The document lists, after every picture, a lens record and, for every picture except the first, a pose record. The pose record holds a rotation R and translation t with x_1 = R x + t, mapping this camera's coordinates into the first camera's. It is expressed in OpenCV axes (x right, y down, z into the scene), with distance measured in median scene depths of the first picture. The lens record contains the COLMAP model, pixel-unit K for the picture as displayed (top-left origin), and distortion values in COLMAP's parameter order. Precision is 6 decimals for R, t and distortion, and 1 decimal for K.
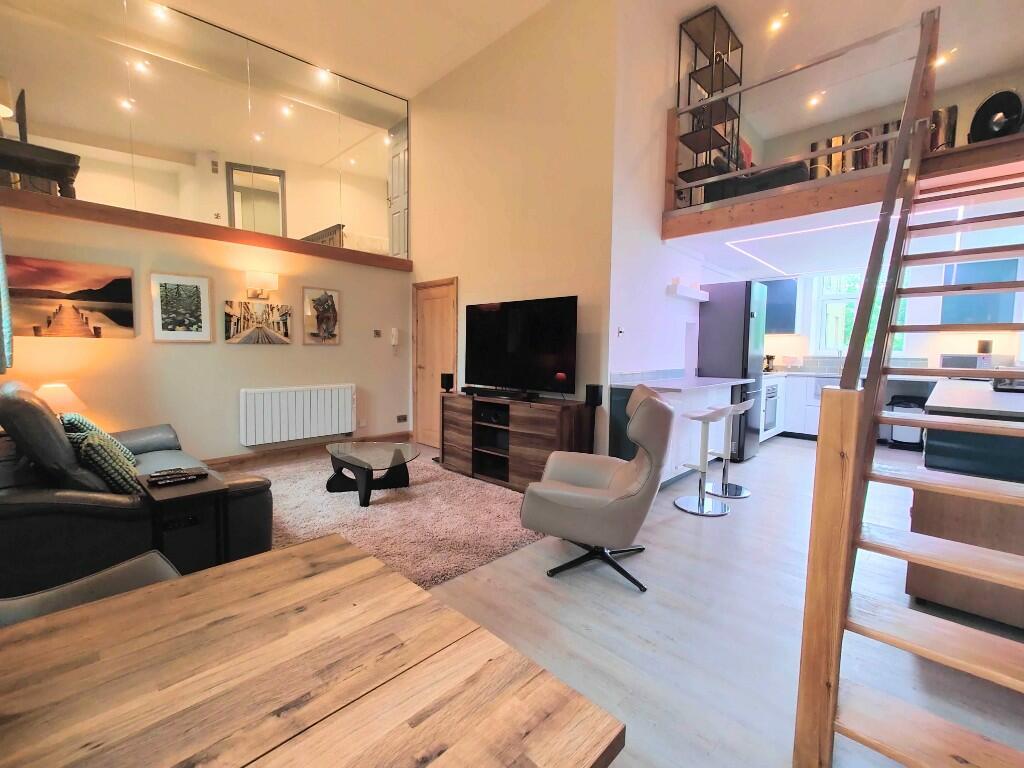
lens RADIAL K [[451.6, 0, 510.4], [0, 451.6, 375.6], [0, 0, 1]] dist [0.005608, -0.000362]
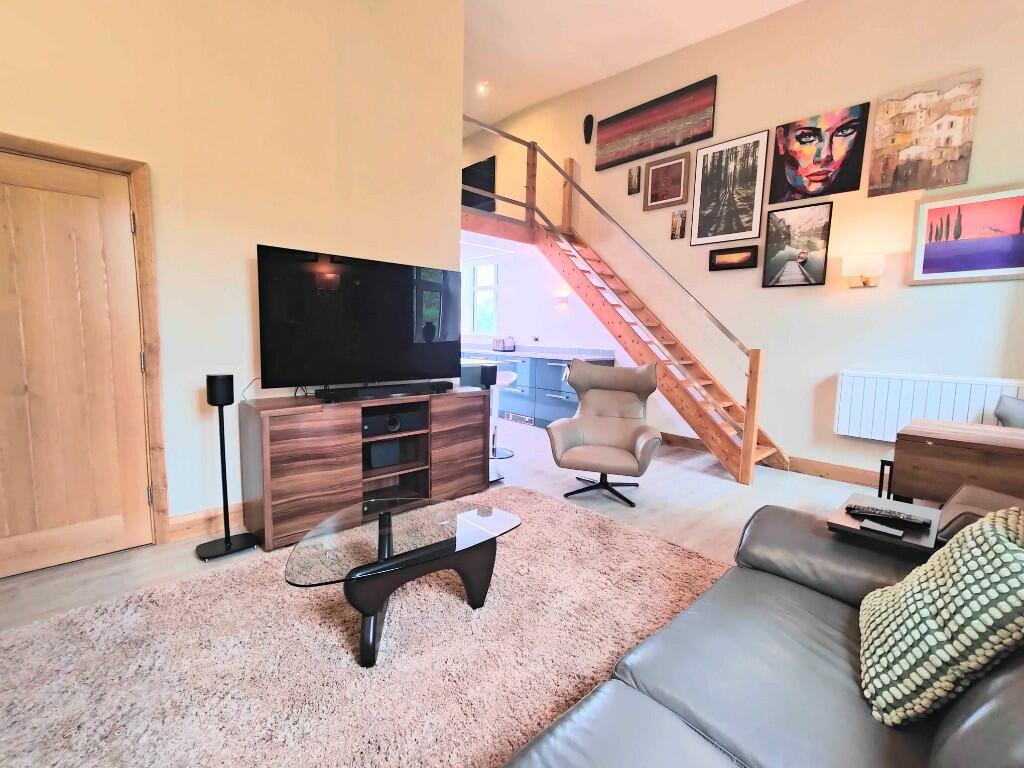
lens RADIAL K [[451.6, 0, 509.1], [0, 451.6, 379.9], [0, 0, 1]] dist [0.005608, -0.000362]
pose [[0.056169, -0.114883, 0.991790, -0.679949], [0.040319, 0.992809, 0.112718, -0.047081], [-0.997607, 0.033657, 0.060397, 0.723036]]
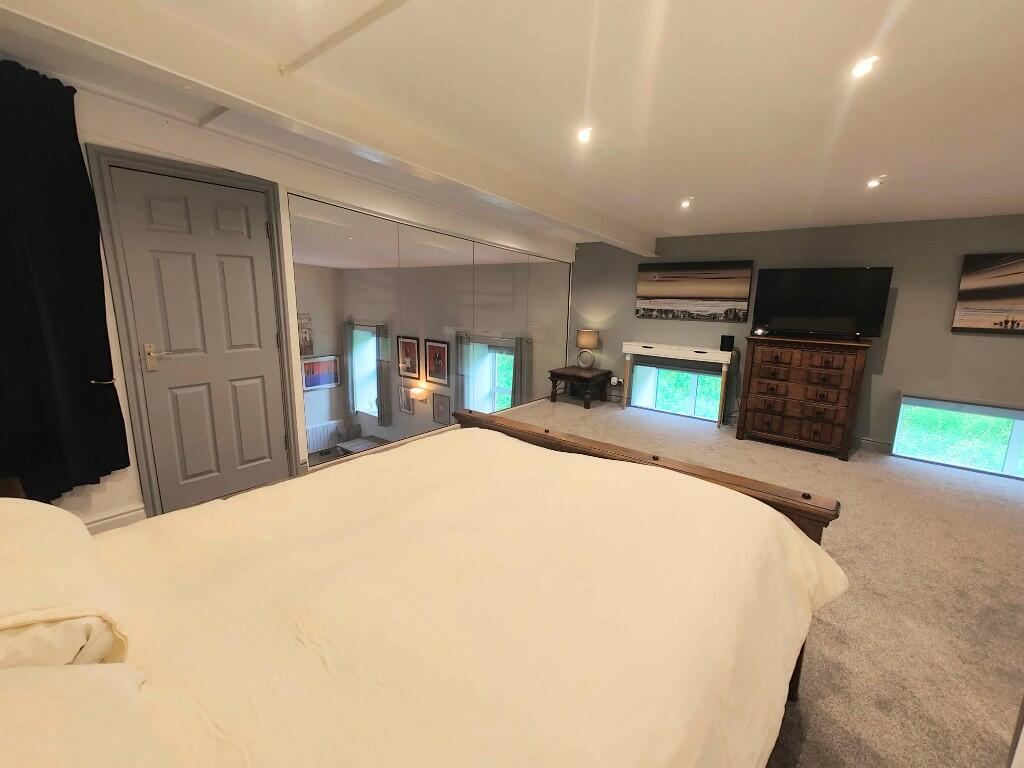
lens RADIAL K [[451.6, 0, 517.0], [0, 451.6, 378.6], [0, 0, 1]] dist [0.005608, -0.000362]
pose [[-0.996611, -0.016774, -0.080530, -0.600104], [-0.036138, 0.968735, 0.245450, -0.697040], [0.073895, 0.247529, -0.966059, 2.083841]]
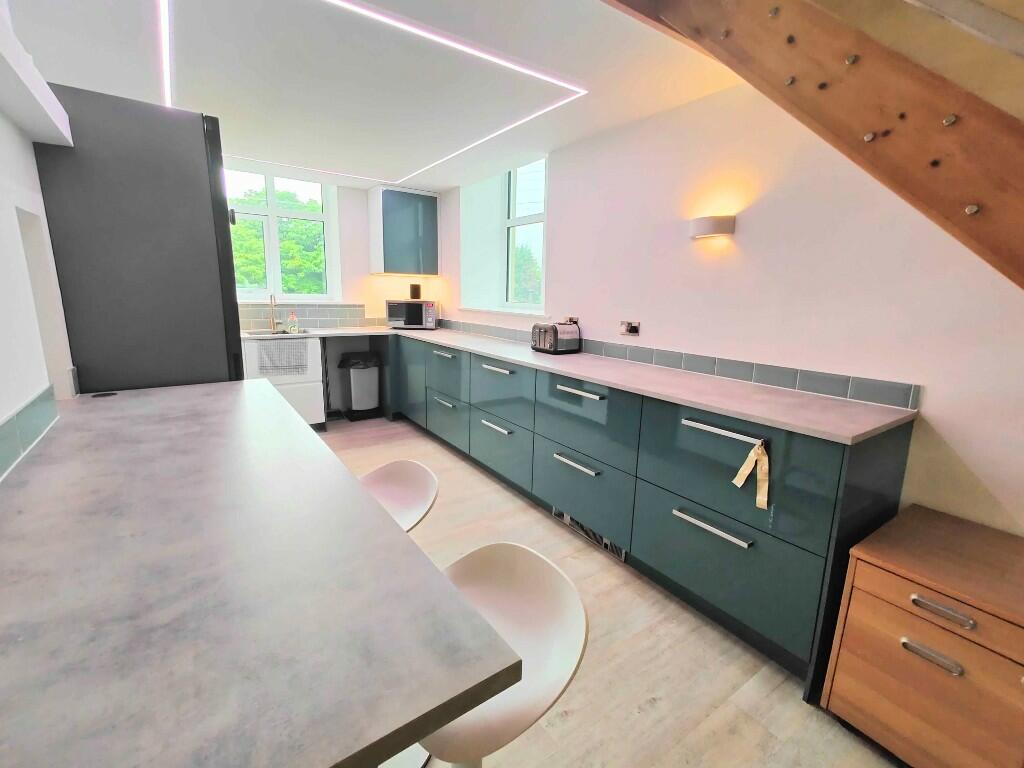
lens RADIAL K [[451.6, 0, 504.2], [0, 451.6, 379.9], [0, 0, 1]] dist [0.005608, -0.000362]
pose [[0.205948, -0.196383, 0.958655, 0.198116], [0.042595, 0.980526, 0.191712, -0.067152], [-0.977635, 0.001351, 0.210302, 0.763485]]
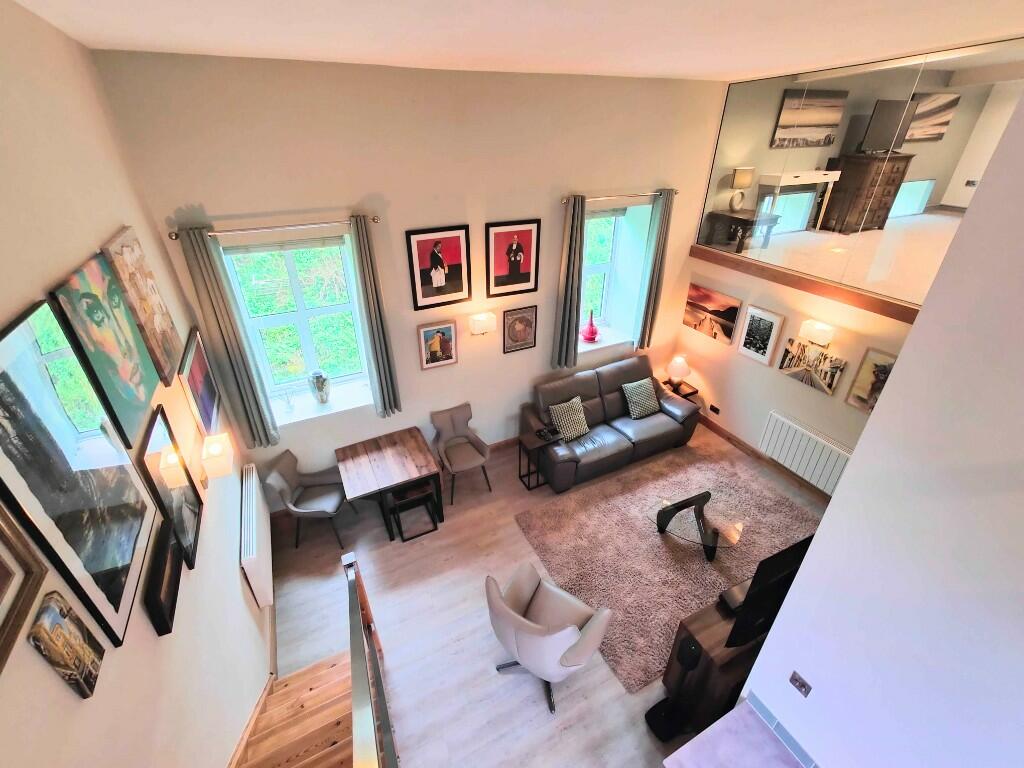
lens RADIAL K [[451.6, 0, 507.5], [0, 451.6, 373.7], [0, 0, 1]] dist [0.005608, -0.000362]
pose [[-0.344547, 0.445852, -0.826138, 0.590928], [-0.061554, 0.867399, 0.493791, -0.601372], [0.936749, 0.220986, -0.271415, 0.653792]]
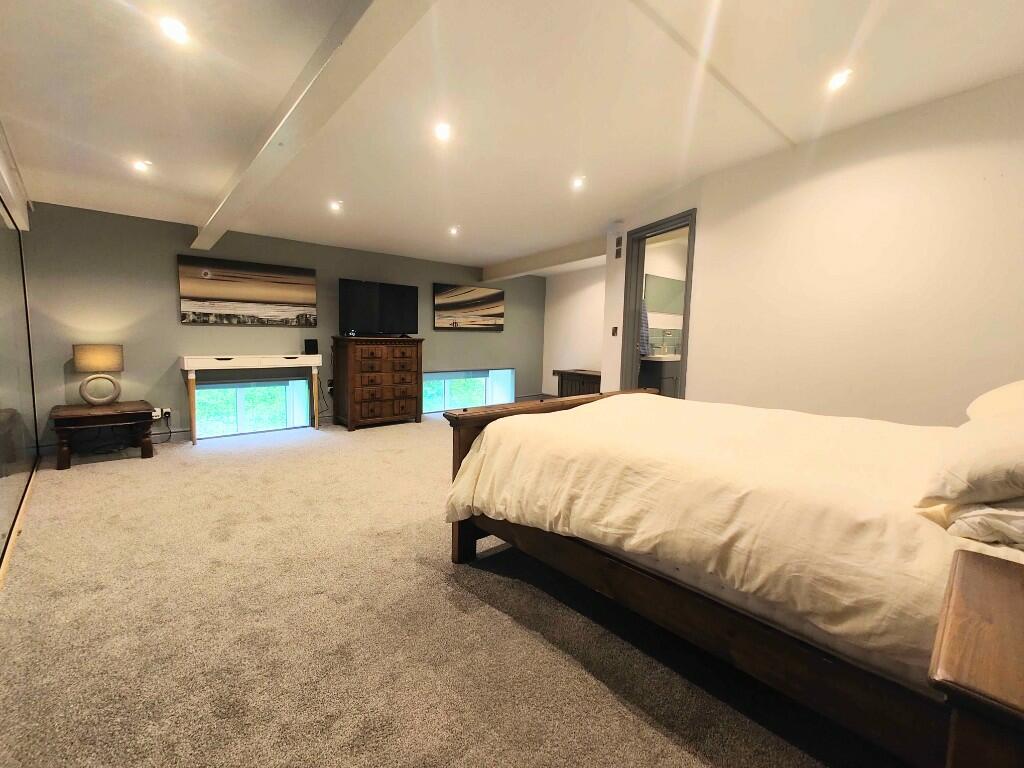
lens RADIAL K [[451.6, 0, 507.6], [0, 451.6, 380.7], [0, 0, 1]] dist [0.005608, -0.000362]
pose [[-0.064764, 0.086609, -0.994135, -0.111084], [-0.083224, 0.992287, 0.091870, -0.593108], [0.994424, 0.088686, -0.057057, 1.611583]]
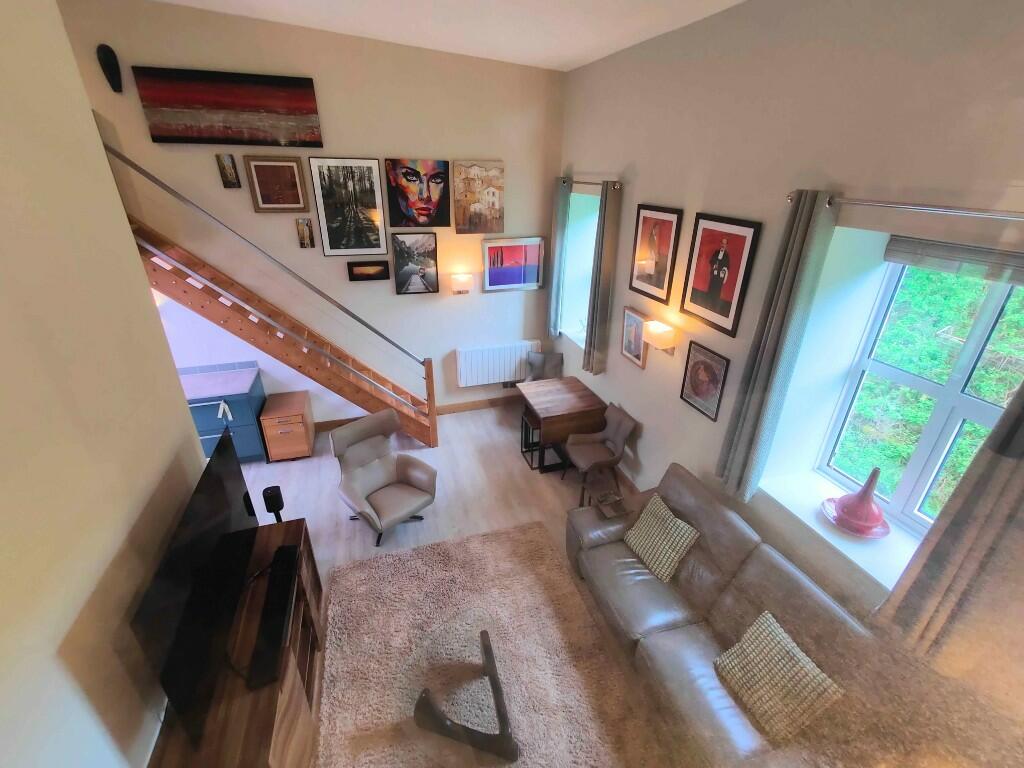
lens RADIAL K [[451.6, 0, 514.6], [0, 451.6, 376.6], [0, 0, 1]] dist [0.005608, -0.000362]
pose [[-0.879059, -0.226071, 0.419698, -0.487253], [0.002174, 0.878491, 0.477755, -0.514475], [-0.476707, 0.420887, -0.771754, 1.122029]]
